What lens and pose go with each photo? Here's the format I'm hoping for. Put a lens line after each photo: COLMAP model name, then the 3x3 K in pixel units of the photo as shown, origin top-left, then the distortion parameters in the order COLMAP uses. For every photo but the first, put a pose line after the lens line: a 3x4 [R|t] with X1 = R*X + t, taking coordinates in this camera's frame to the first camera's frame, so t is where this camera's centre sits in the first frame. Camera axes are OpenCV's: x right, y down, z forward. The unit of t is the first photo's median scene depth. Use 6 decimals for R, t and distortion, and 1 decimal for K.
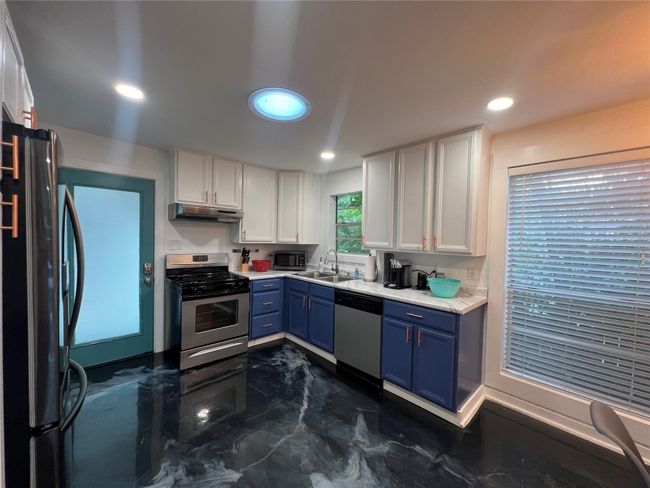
lens RADIAL K [[259.7, 0, 327.3], [0, 259.7, 243.1], [0, 0, 1]] dist [-0.008714, 0.000053]
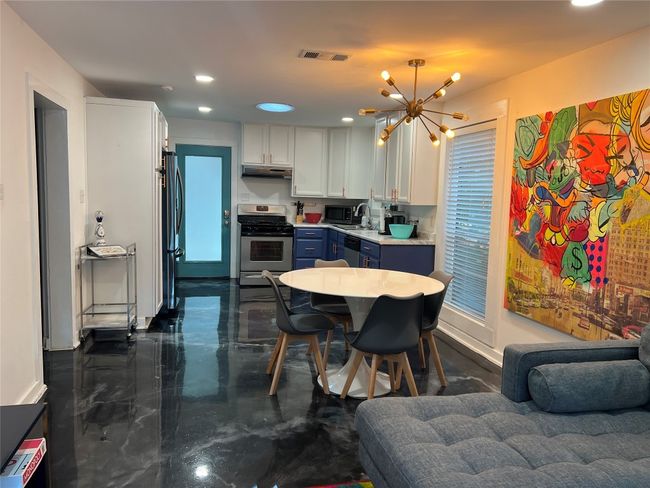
lens RADIAL K [[493.5, 0, 324.7], [0, 493.5, 245.0], [0, 0, 1]] dist [0.042273, -0.013588]
pose [[0.861383, 0.057496, -0.504691, 0.965515], [-0.022183, 0.996883, 0.075706, 0.047937], [0.507471, -0.054016, 0.859974, -0.880555]]
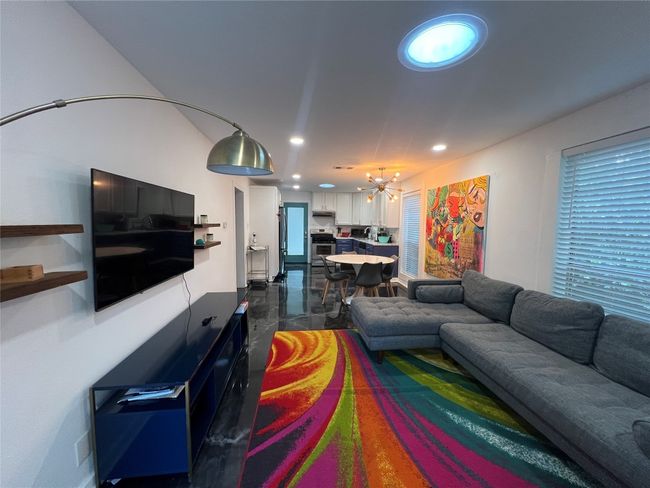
lens RADIAL K [[259.7, 0, 324.7], [0, 259.7, 243.4], [0, 0, 1]] dist [-0.008714, 0.000053]
pose [[0.790452, 0.037425, -0.611380, 1.176951], [-0.008589, 0.998711, 0.050032, 0.057645], [0.612464, -0.034297, 0.789754, -1.102312]]
